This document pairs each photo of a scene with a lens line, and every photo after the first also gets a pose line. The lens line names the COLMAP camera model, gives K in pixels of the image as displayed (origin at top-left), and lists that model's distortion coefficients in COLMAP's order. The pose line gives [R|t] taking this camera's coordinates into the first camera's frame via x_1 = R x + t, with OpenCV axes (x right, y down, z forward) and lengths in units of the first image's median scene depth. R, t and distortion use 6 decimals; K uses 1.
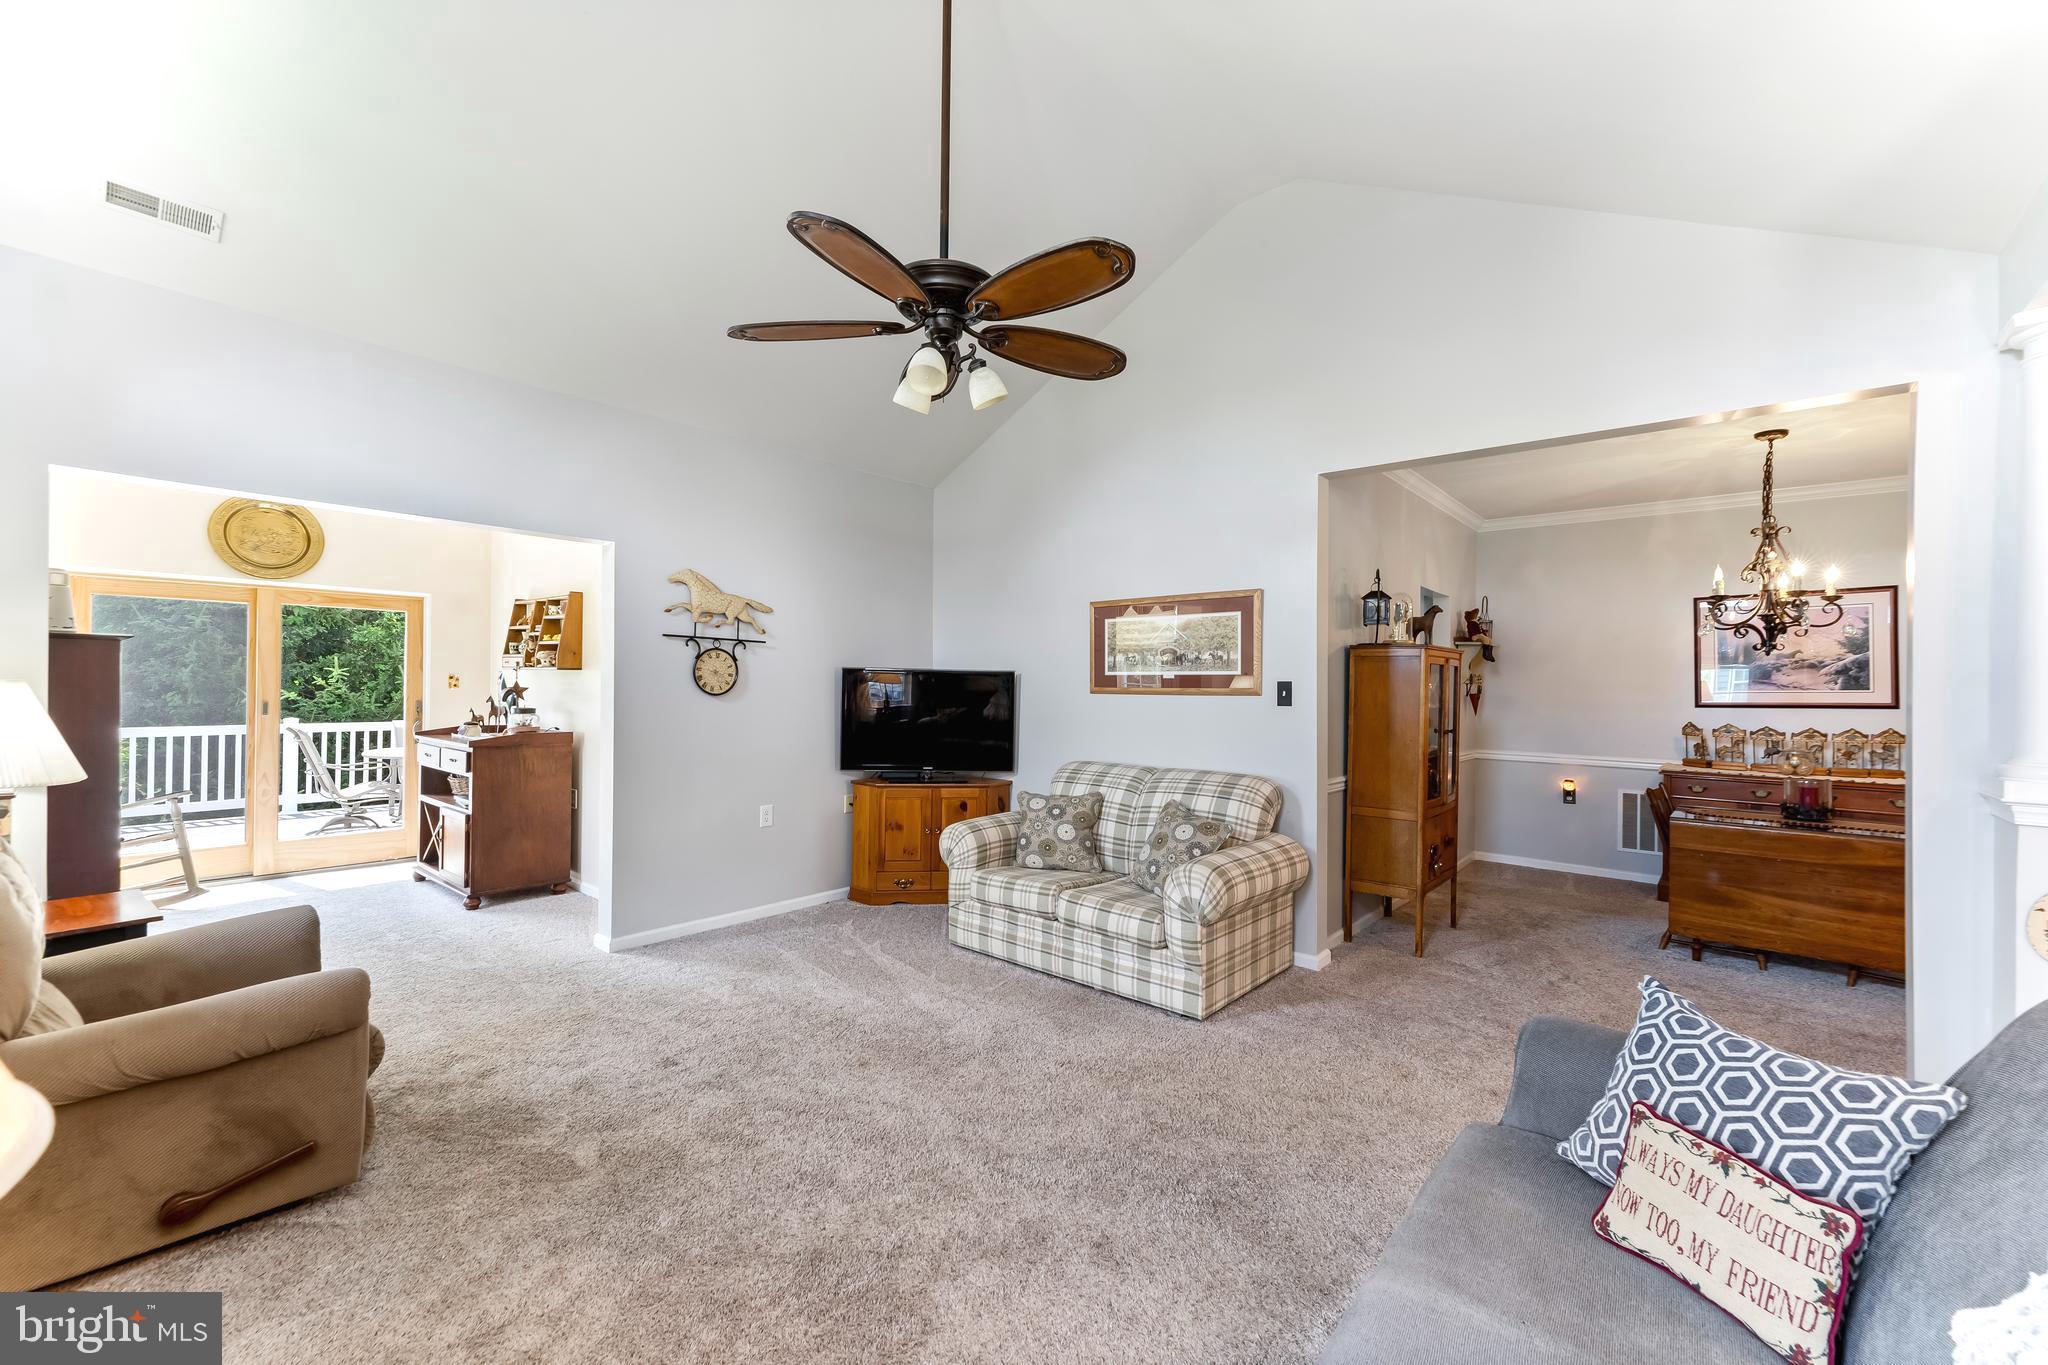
lens RADIAL K [[817.0, 0, 1023.4], [0, 817.0, 684.7], [0, 0, 1]] dist [0.002298, -0.000116]
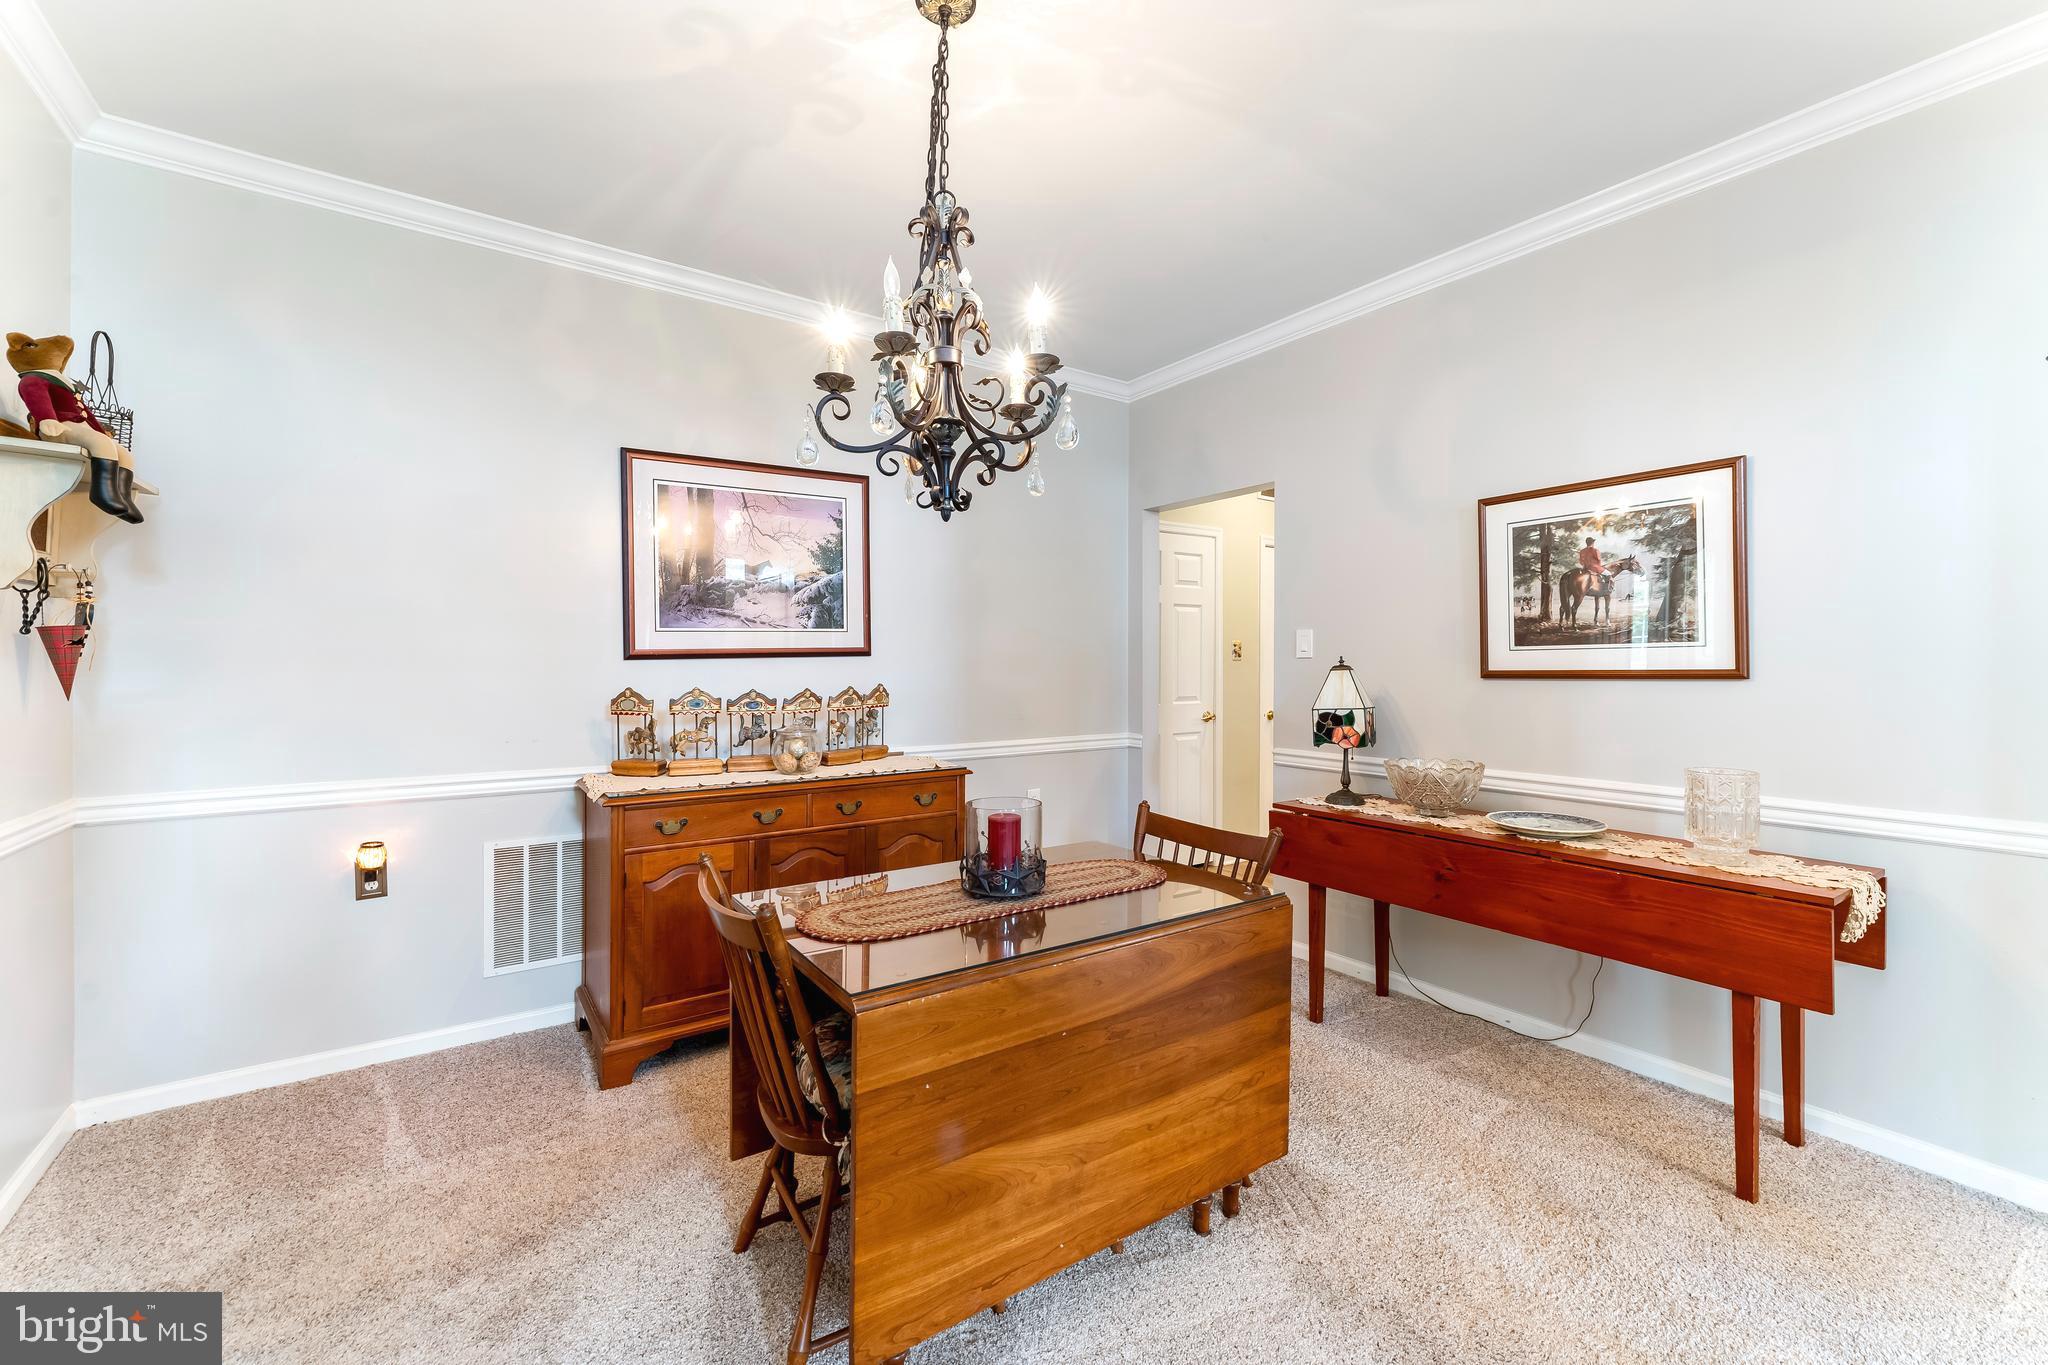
lens RADIAL K [[817.0, 0, 992.6], [0, 817.0, 658.8], [0, 0, 1]] dist [0.002298, -0.000116]
pose [[0.241390, -0.009833, 0.970378, 0.386278], [0.001488, 0.999951, 0.009763, 0.023382], [-0.970427, -0.000913, 0.241393, 0.670429]]
